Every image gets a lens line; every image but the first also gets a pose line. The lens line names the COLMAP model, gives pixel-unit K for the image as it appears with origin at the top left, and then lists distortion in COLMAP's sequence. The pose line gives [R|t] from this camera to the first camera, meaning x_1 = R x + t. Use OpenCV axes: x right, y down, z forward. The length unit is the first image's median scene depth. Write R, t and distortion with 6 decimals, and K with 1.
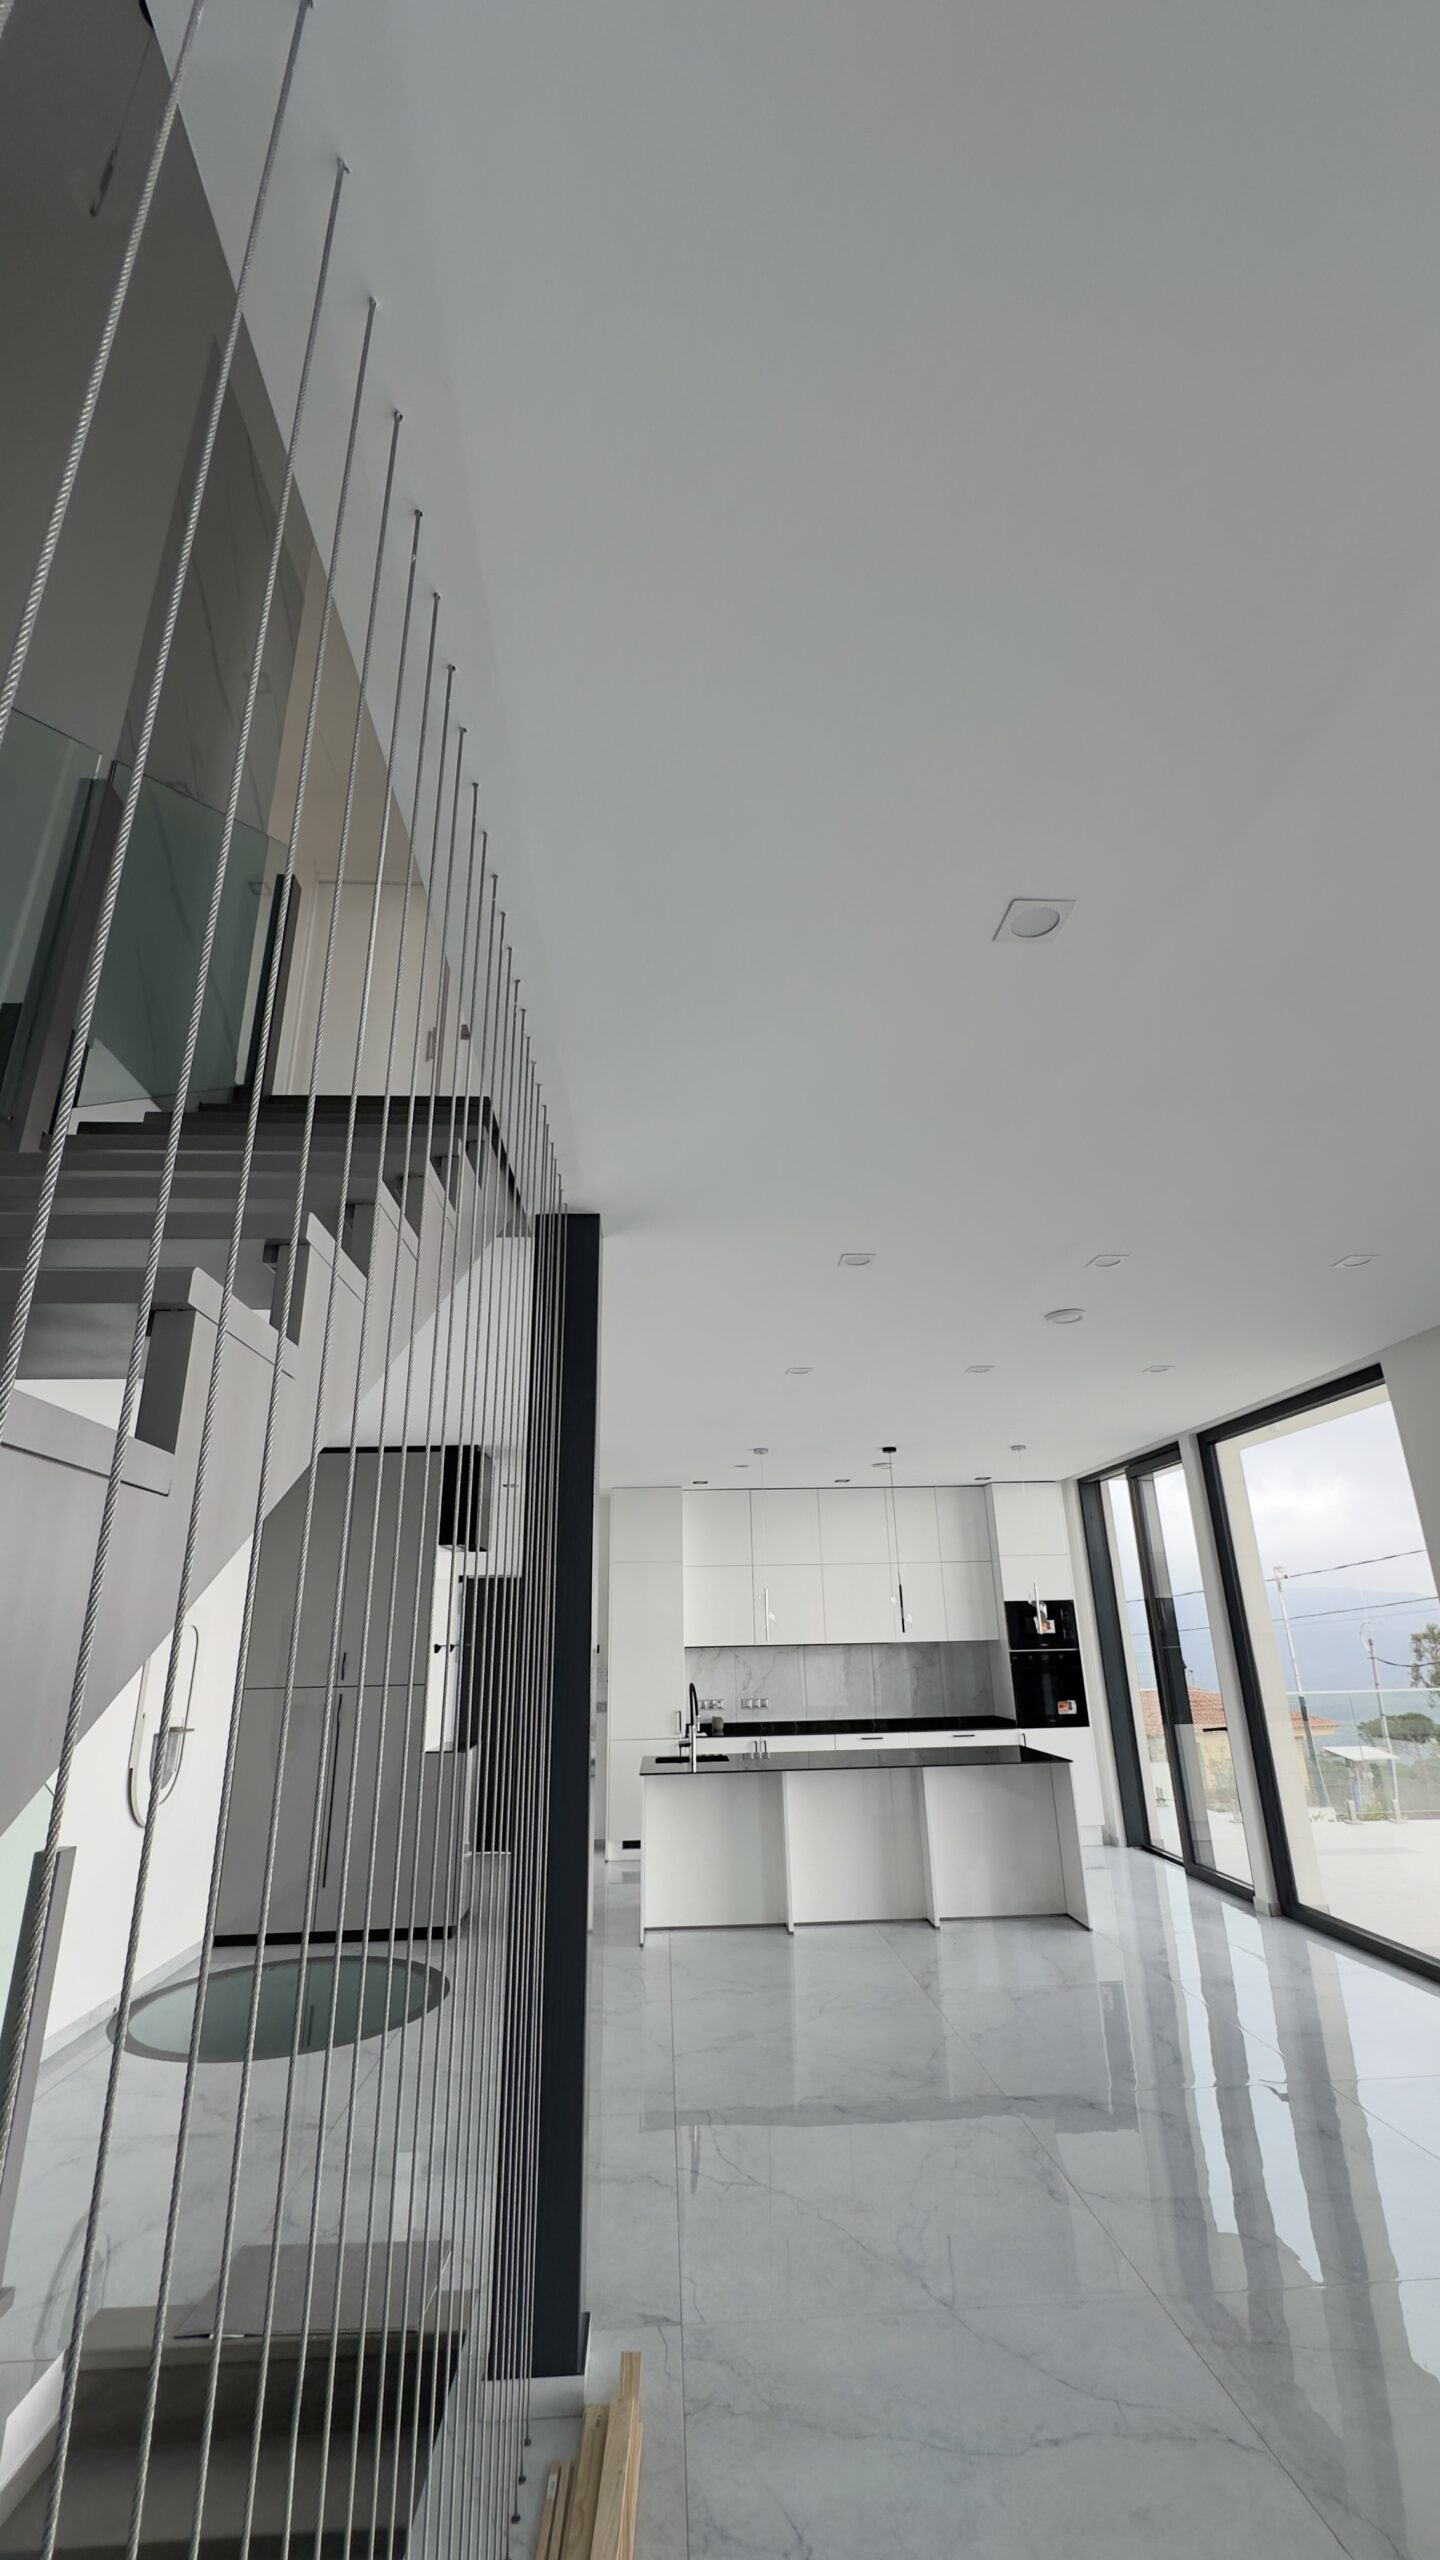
lens RADIAL K [[1019.3, 0, 719.7], [0, 1019.3, 1277.9], [0, 0, 1]] dist [-0.007713, 0.000726]
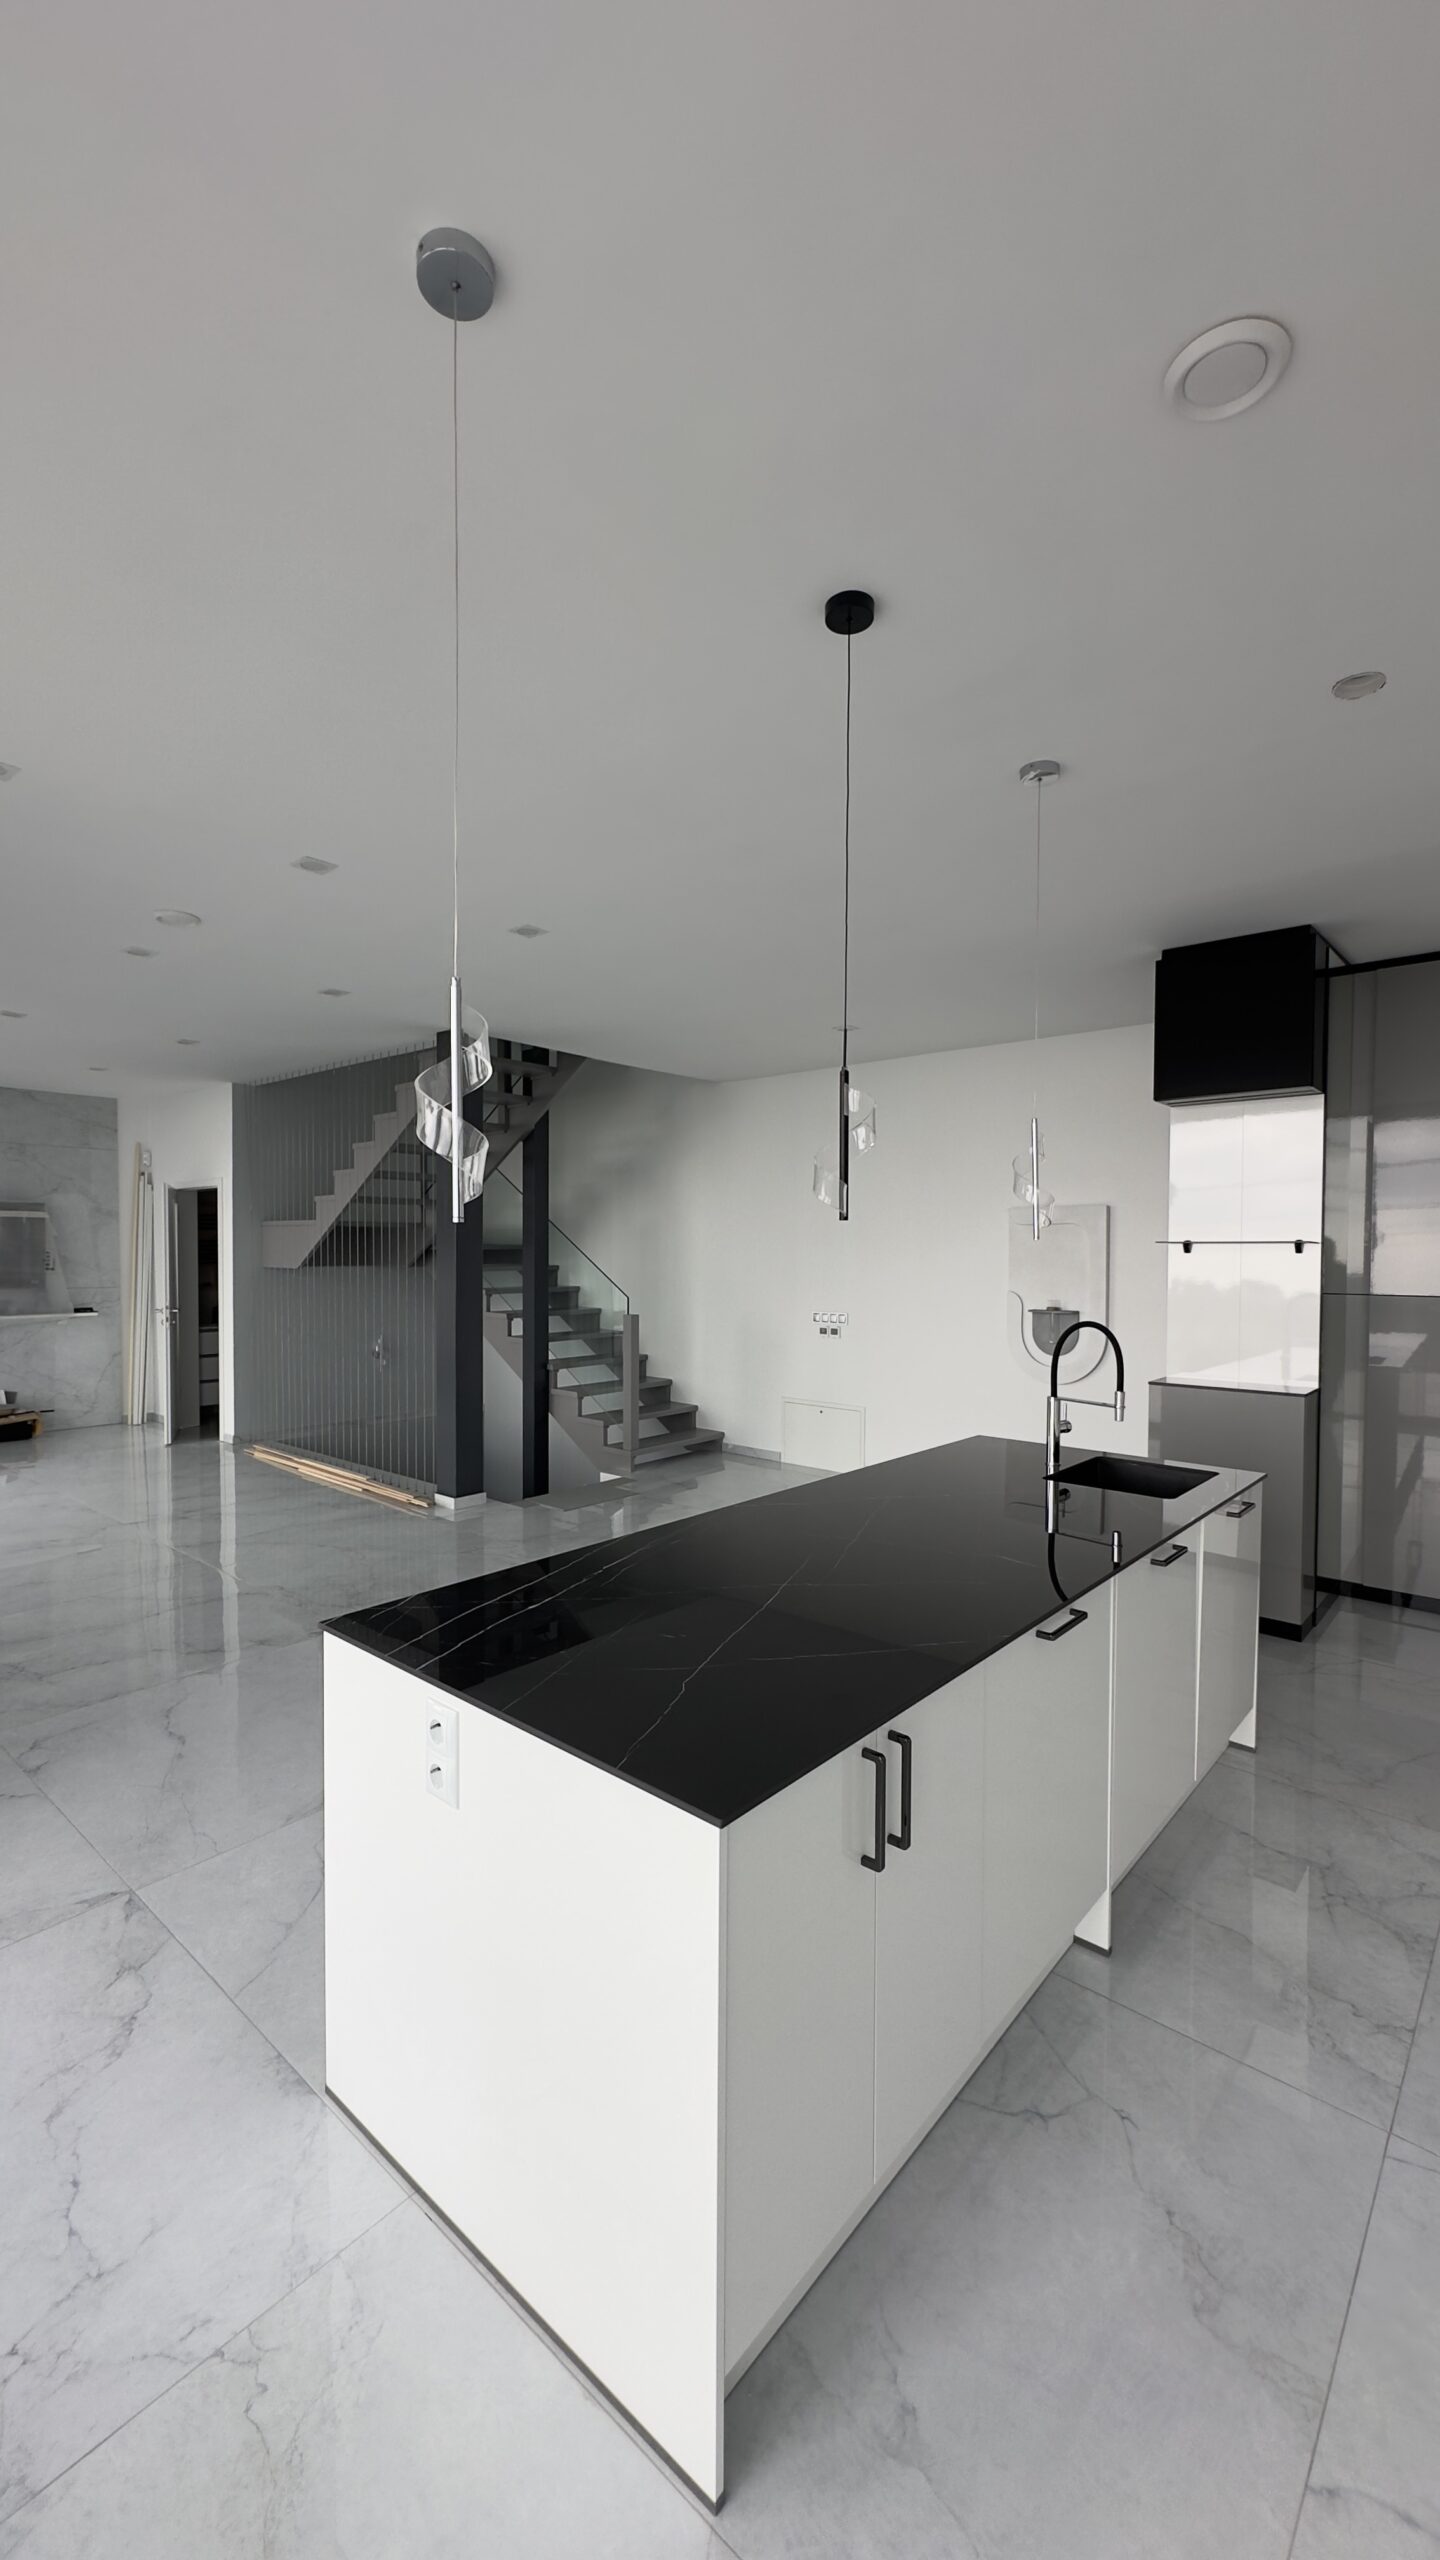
lens RADIAL K [[1019.3, 0, 715.9], [0, 1019.3, 1280.4], [0, 0, 1]] dist [-0.007713, 0.000726]
pose [[-0.696097, 0.037263, -0.716980, 0.347932], [0.248385, 0.949482, -0.191804, 0.337570], [0.673612, -0.311602, -0.670187, 0.953971]]
